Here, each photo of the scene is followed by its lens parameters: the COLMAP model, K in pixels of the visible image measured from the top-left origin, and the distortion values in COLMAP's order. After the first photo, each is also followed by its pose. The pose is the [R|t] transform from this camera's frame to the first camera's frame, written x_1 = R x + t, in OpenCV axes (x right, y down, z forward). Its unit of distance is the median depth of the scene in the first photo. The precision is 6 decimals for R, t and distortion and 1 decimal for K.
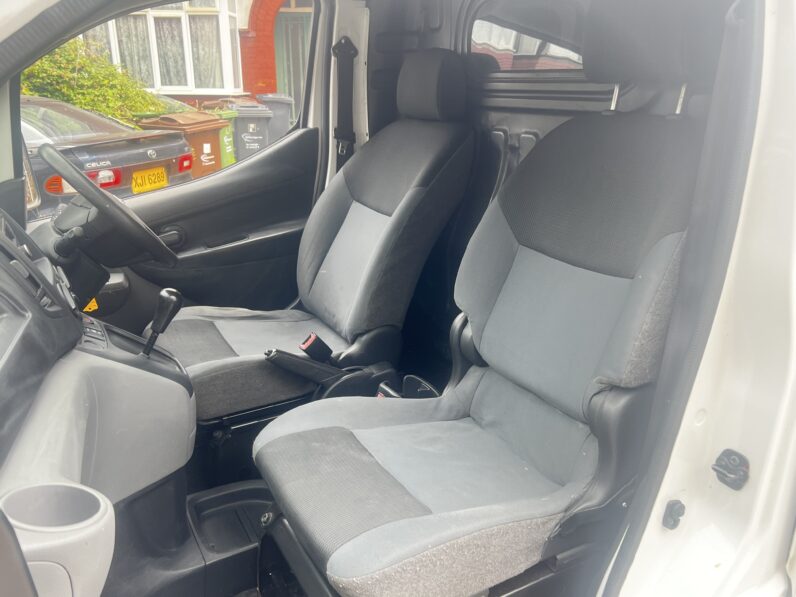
lens RADIAL K [[683.1, 0, 398.0], [0, 683.1, 298.5], [0, 0, 1]] dist [0.080421, -0.107505]
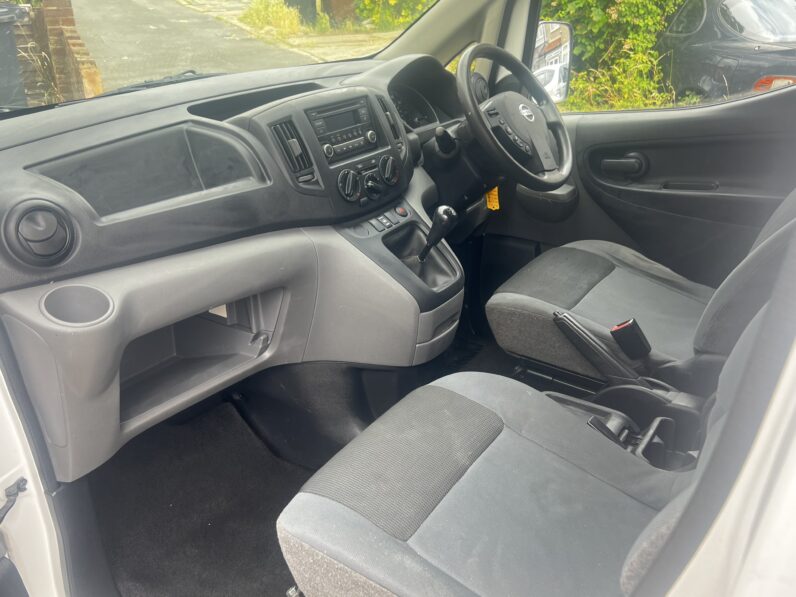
lens RADIAL K [[683.1, 0, 398.0], [0, 683.1, 298.5], [0, 0, 1]] dist [0.080421, -0.107505]
pose [[0.455585, 0.413968, -0.788082, 0.407167], [-0.291640, 0.905845, 0.307232, -0.150966], [0.841064, 0.089866, 0.533419, 0.351612]]
